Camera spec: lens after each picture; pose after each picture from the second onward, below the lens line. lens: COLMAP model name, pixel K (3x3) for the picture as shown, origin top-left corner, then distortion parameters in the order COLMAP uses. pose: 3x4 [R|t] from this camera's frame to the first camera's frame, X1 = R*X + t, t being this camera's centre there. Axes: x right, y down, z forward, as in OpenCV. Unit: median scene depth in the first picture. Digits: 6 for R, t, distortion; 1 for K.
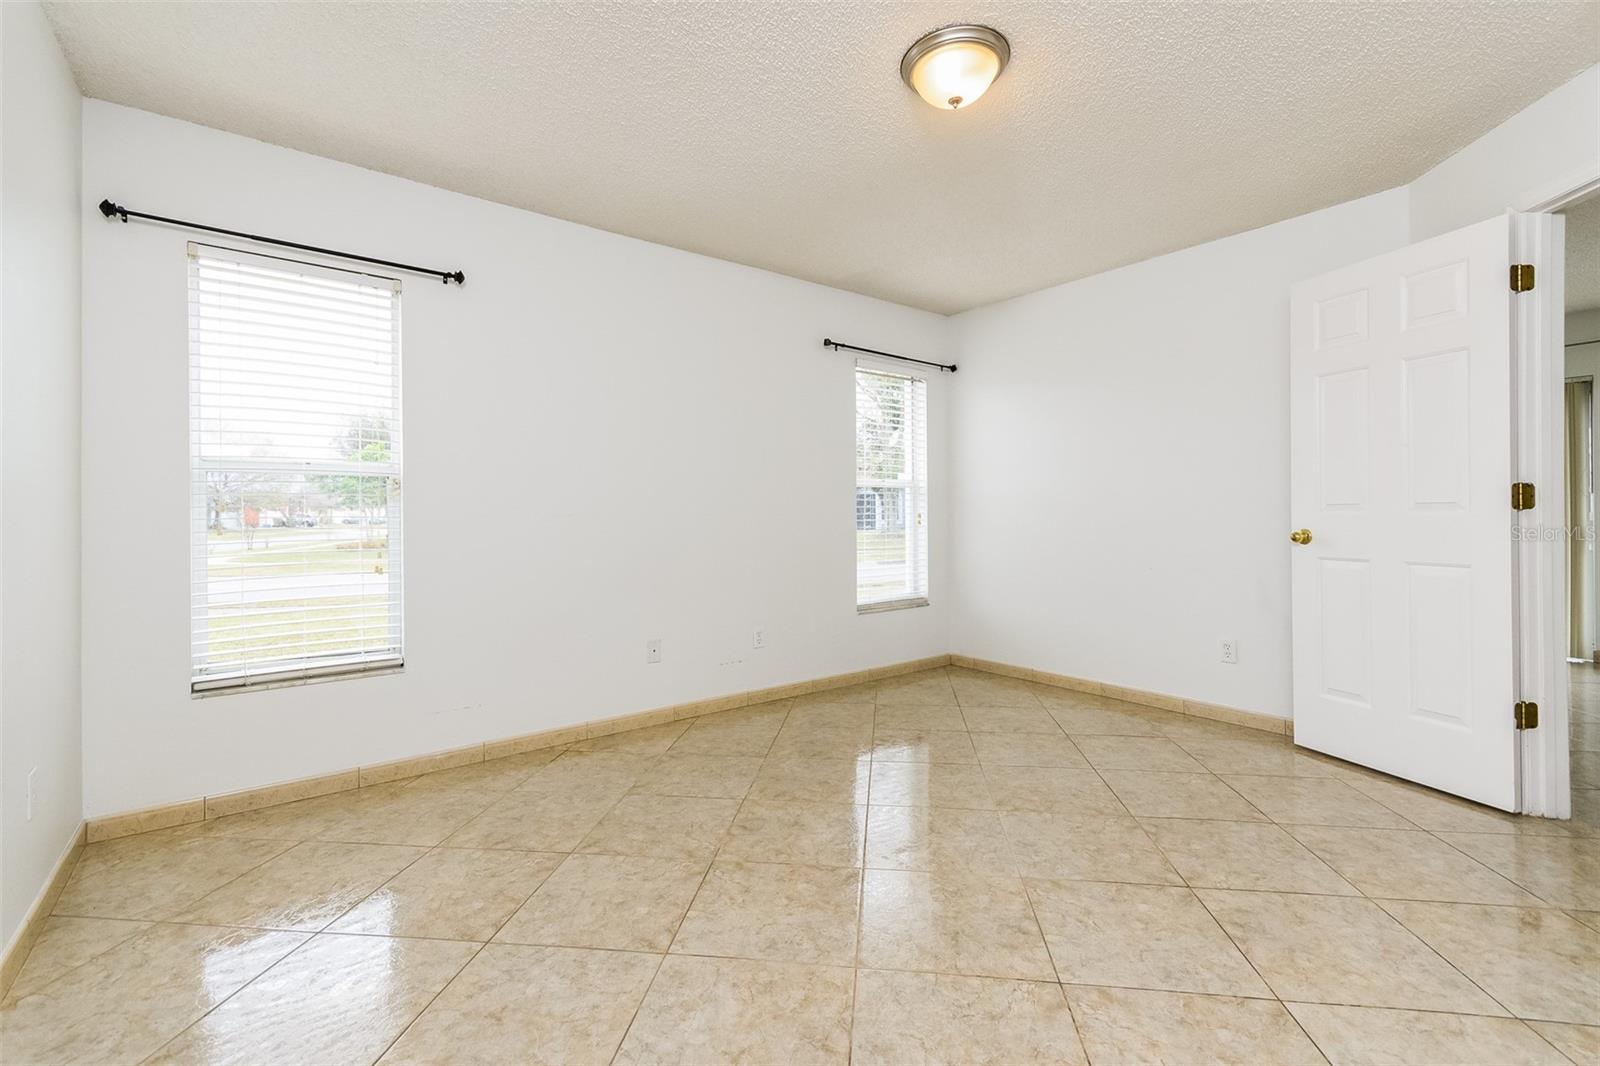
lens RADIAL K [[696.3, 0, 810.9], [0, 696.3, 521.1], [0, 0, 1]] dist [0.003964, 0.000846]
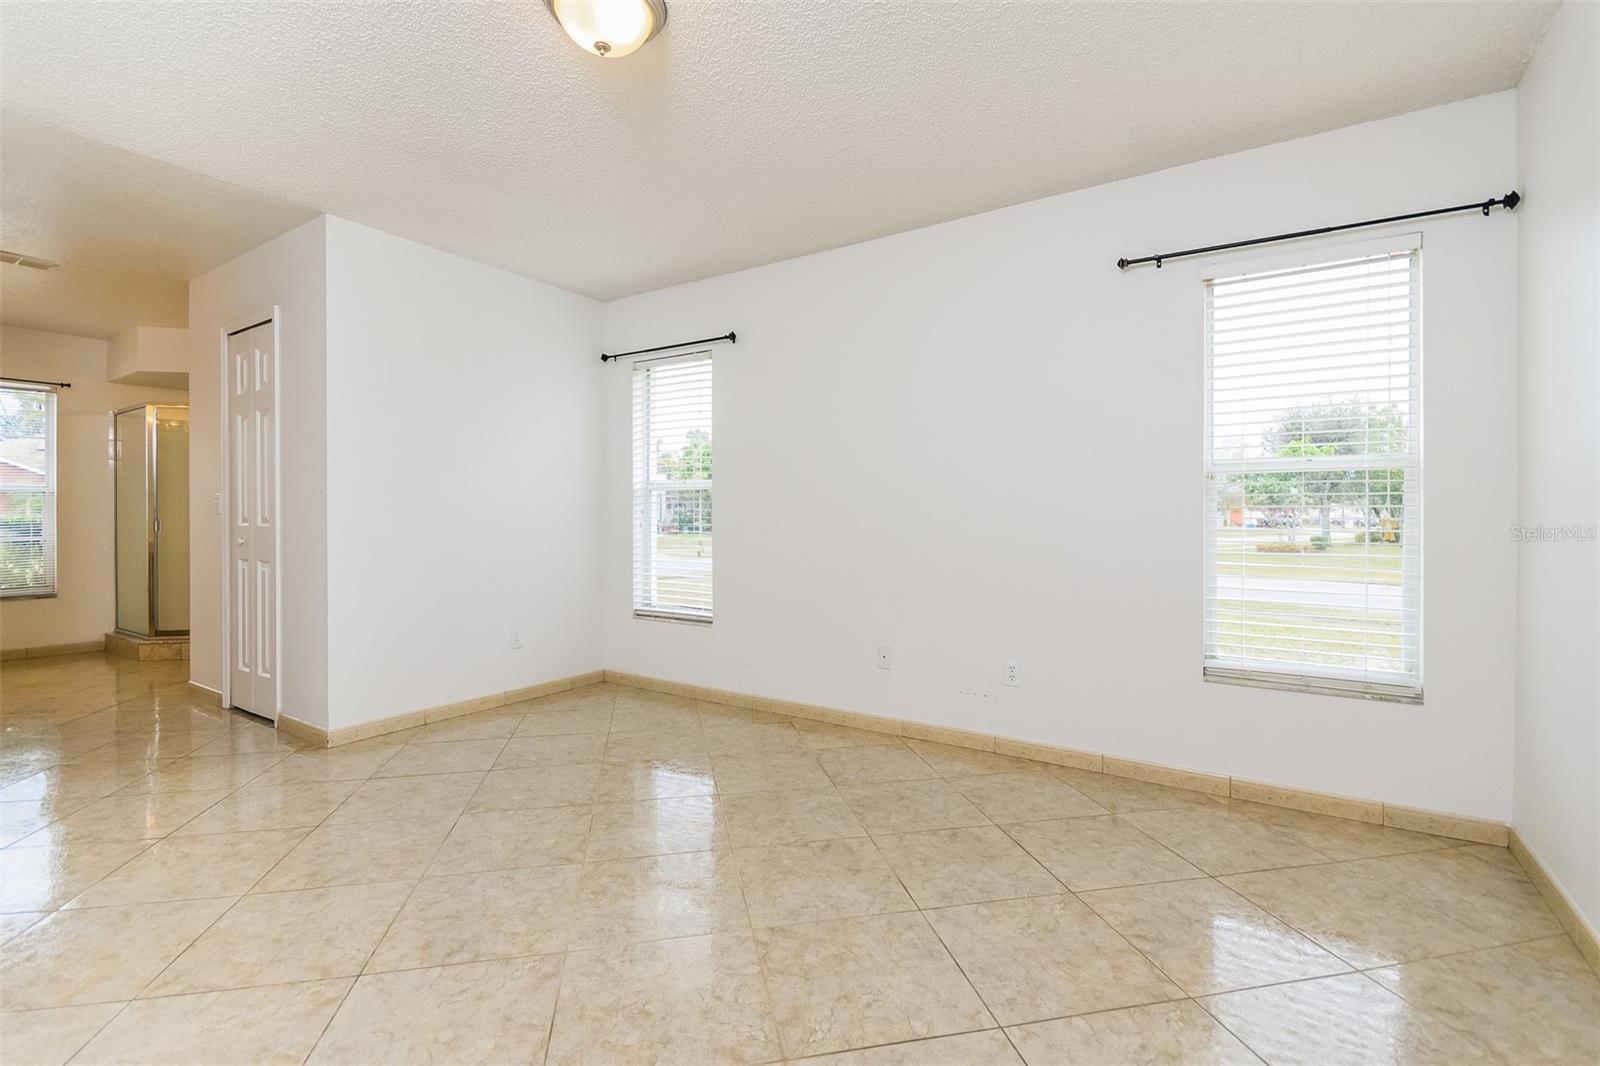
lens RADIAL K [[733.6, 0, 798.3], [0, 733.6, 523.4], [0, 0, 1]] dist [0.015681, -0.001343]
pose [[0.301027, 0.011833, -0.953542, 0.729388], [-0.009936, 0.999908, 0.009272, -0.006461], [0.953564, 0.006683, 0.301116, 0.594053]]
